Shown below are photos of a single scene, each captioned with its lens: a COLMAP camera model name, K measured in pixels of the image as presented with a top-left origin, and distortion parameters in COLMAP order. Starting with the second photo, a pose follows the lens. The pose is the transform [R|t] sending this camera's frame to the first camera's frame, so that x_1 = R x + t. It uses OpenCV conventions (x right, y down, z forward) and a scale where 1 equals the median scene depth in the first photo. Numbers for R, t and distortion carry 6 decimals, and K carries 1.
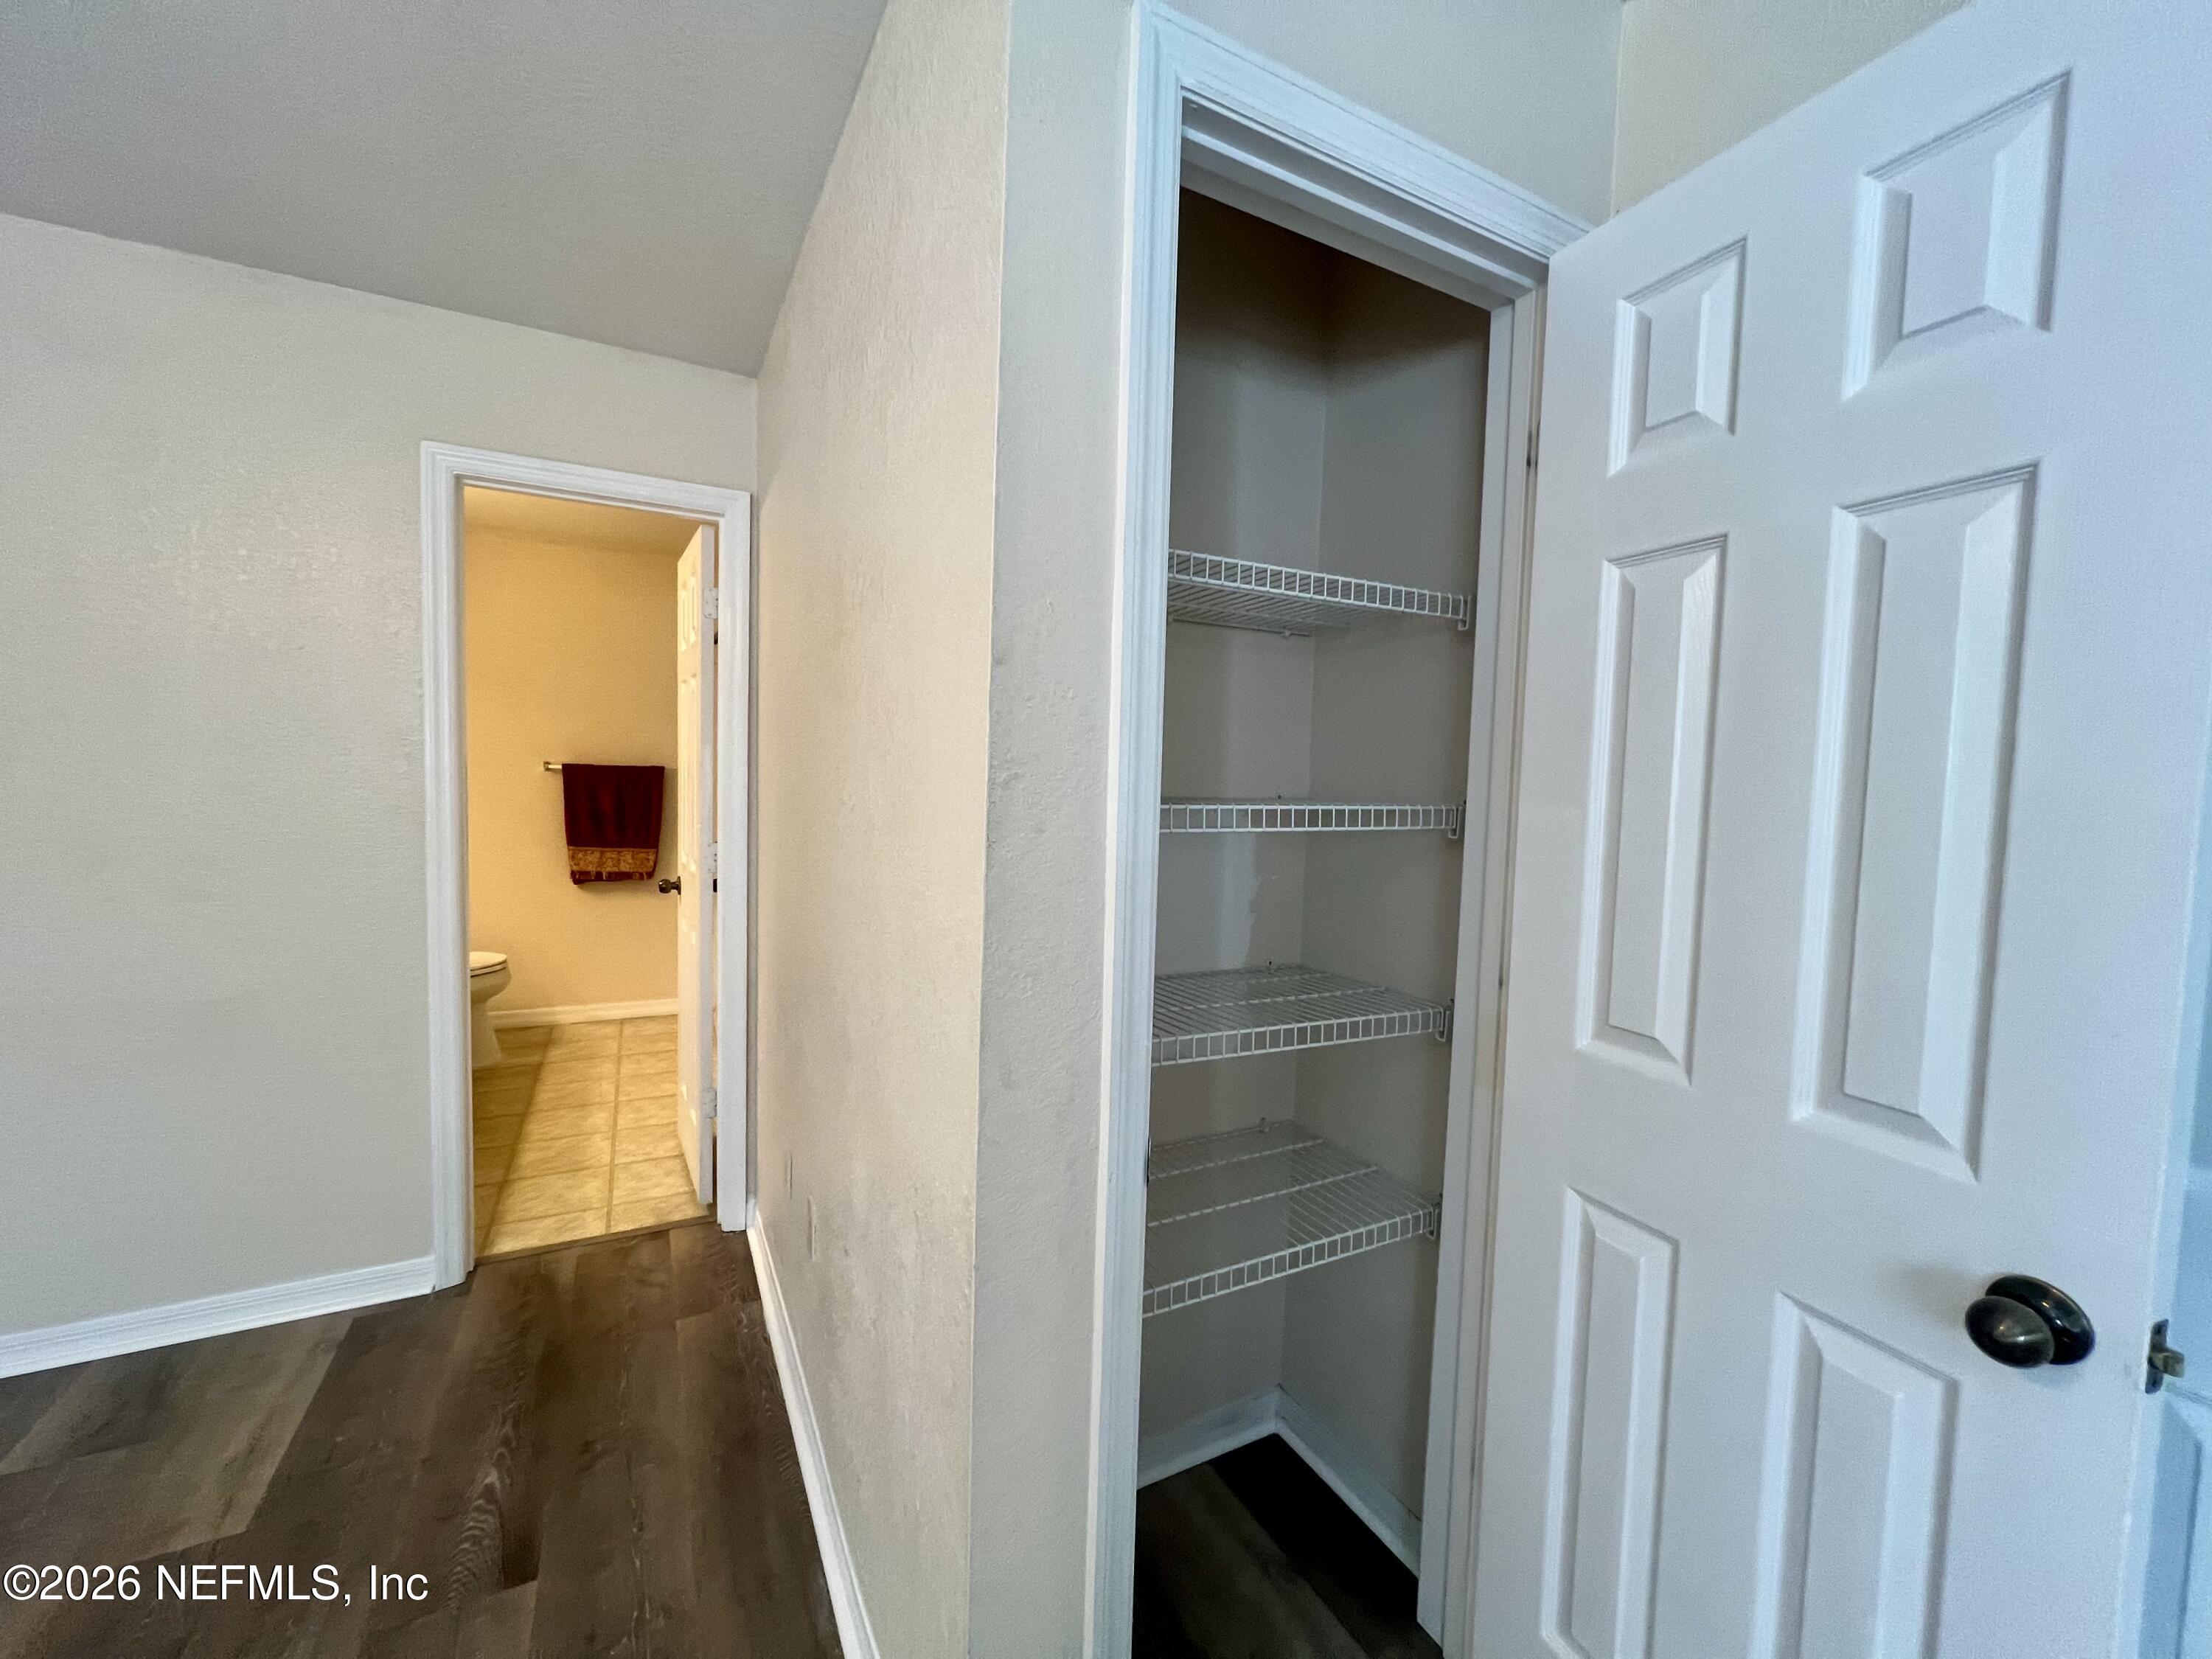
lens RADIAL K [[892.6, 0, 1105.8], [0, 892.6, 834.9], [0, 0, 1]] dist [0.000692, 0.000173]
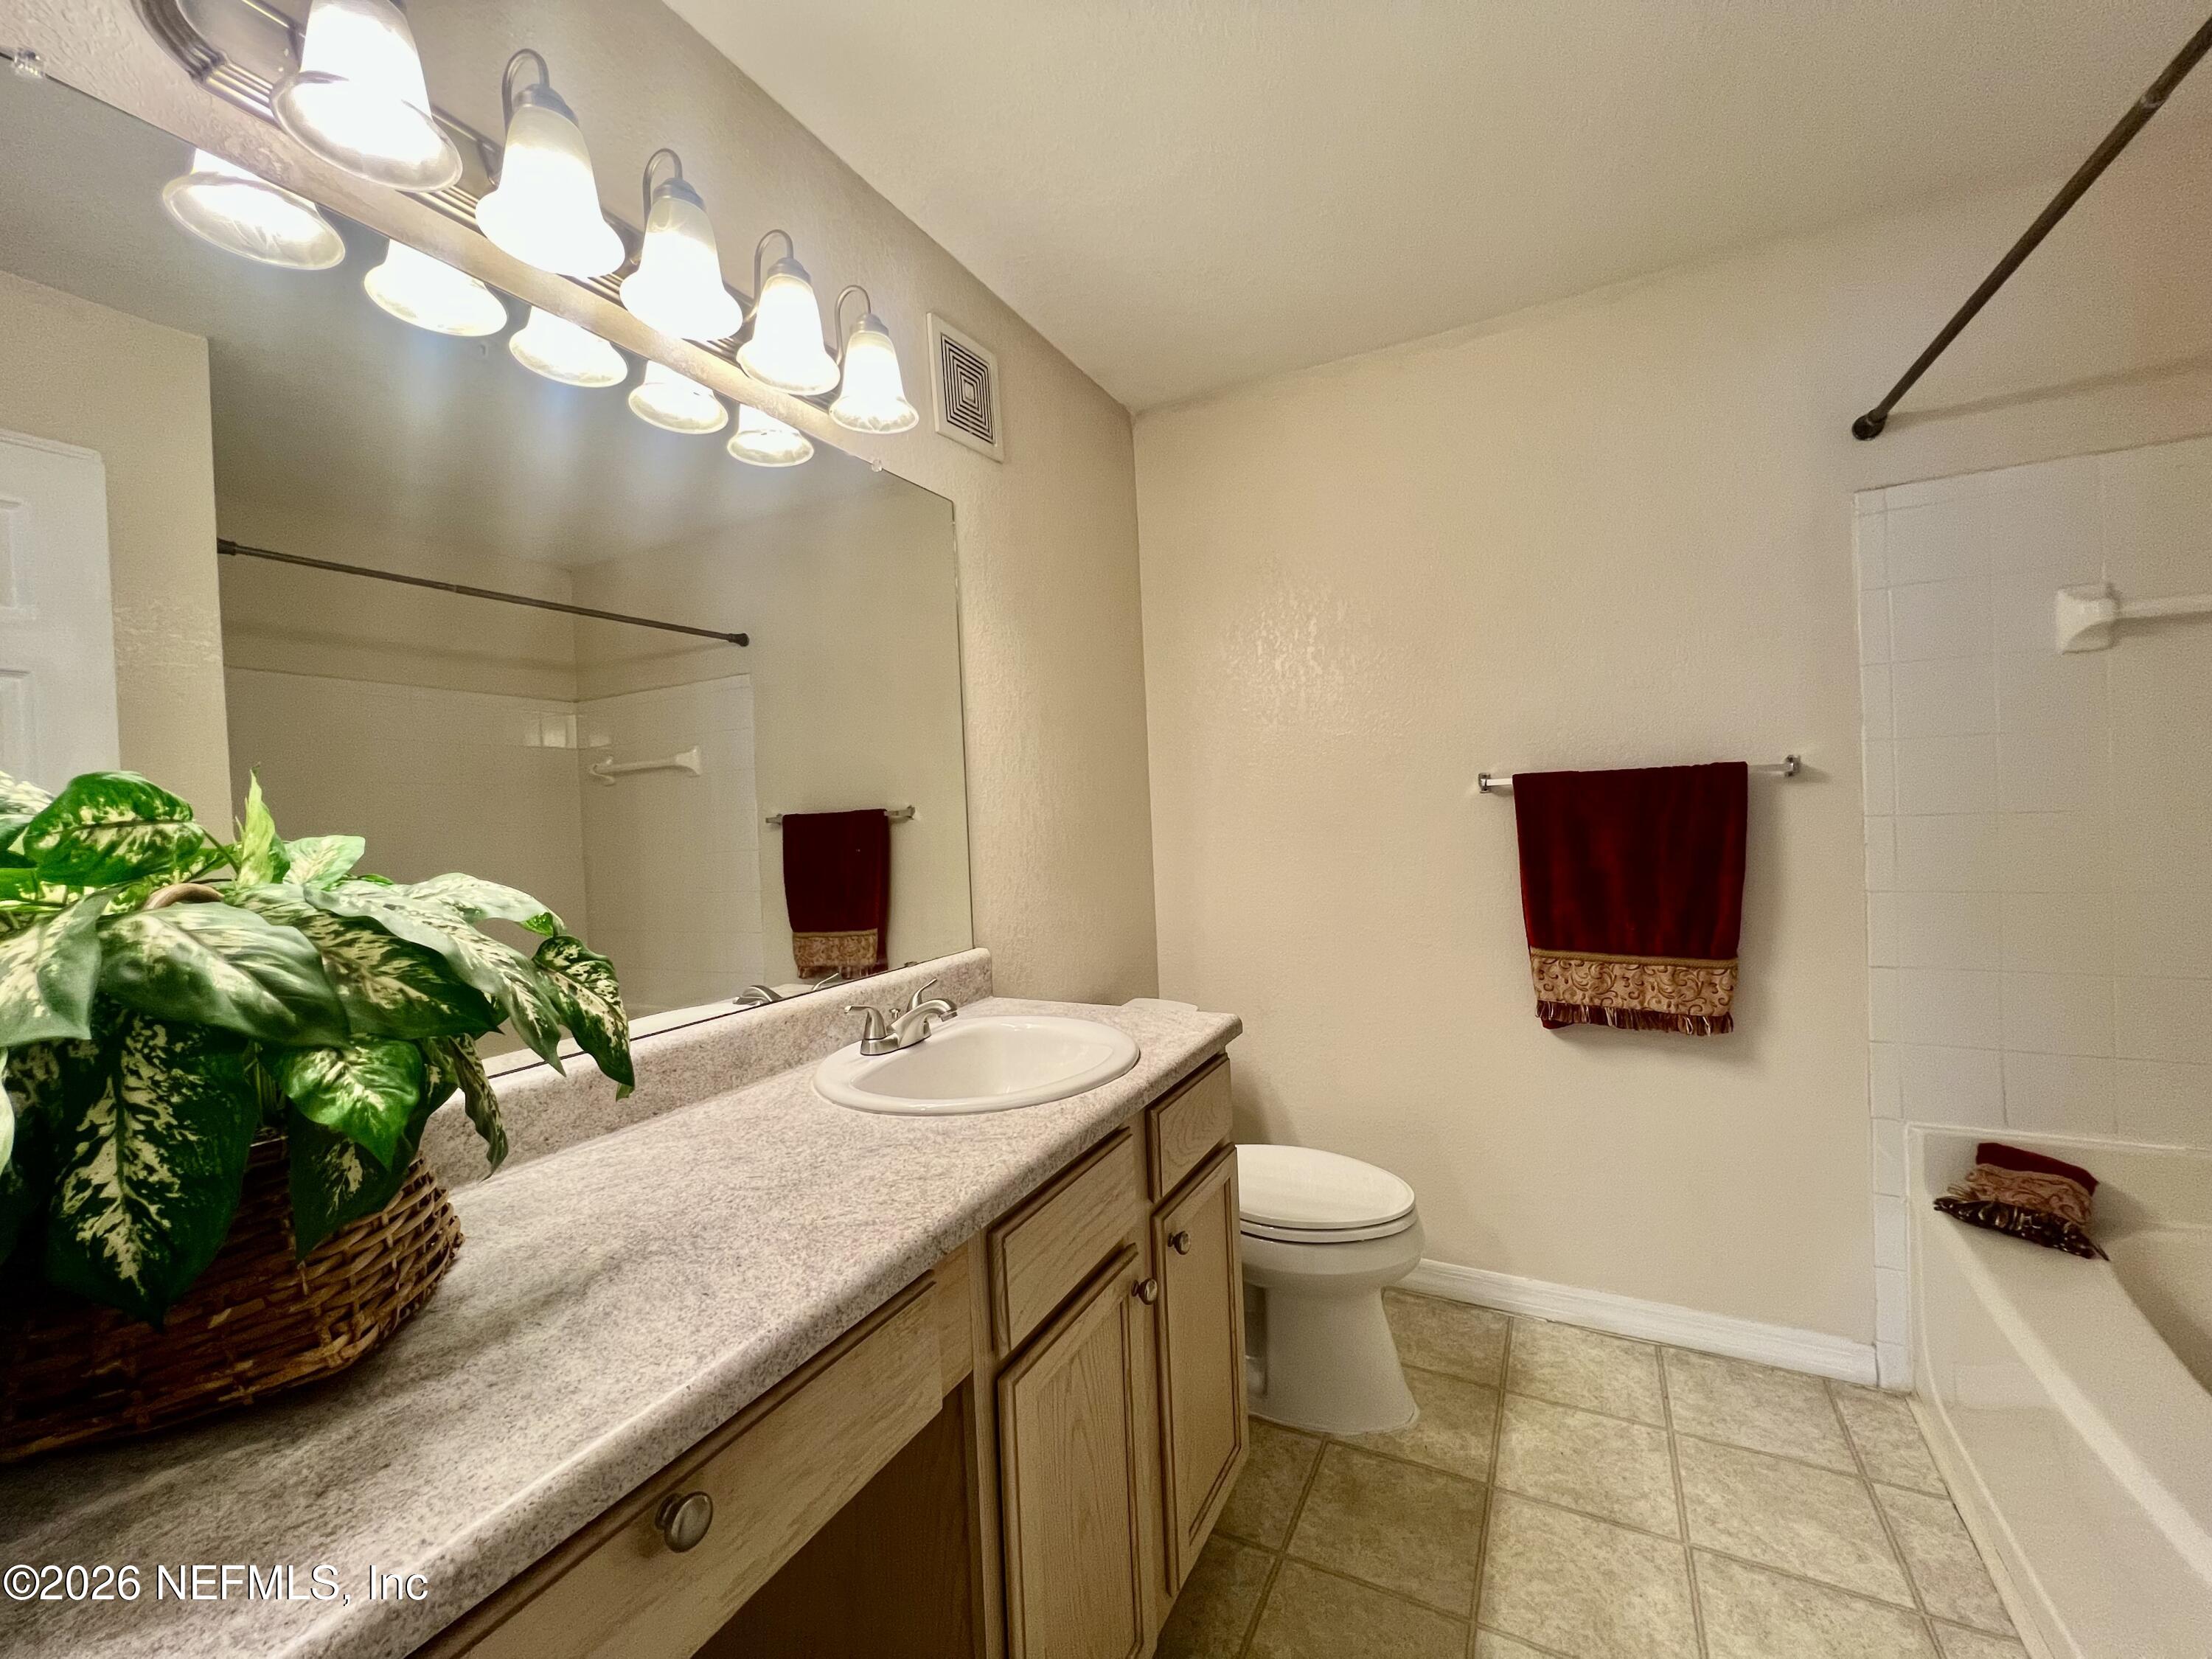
lens RADIAL K [[903.1, 0, 1096.0], [0, 903.1, 829.6], [0, 0, 1]] dist [-0.009281, 0.000693]
pose [[0.557390, -0.043758, -0.829097, -0.329419], [0.014318, 0.998968, -0.043097, -0.032270], [0.830127, 0.012151, 0.557442, 0.537395]]
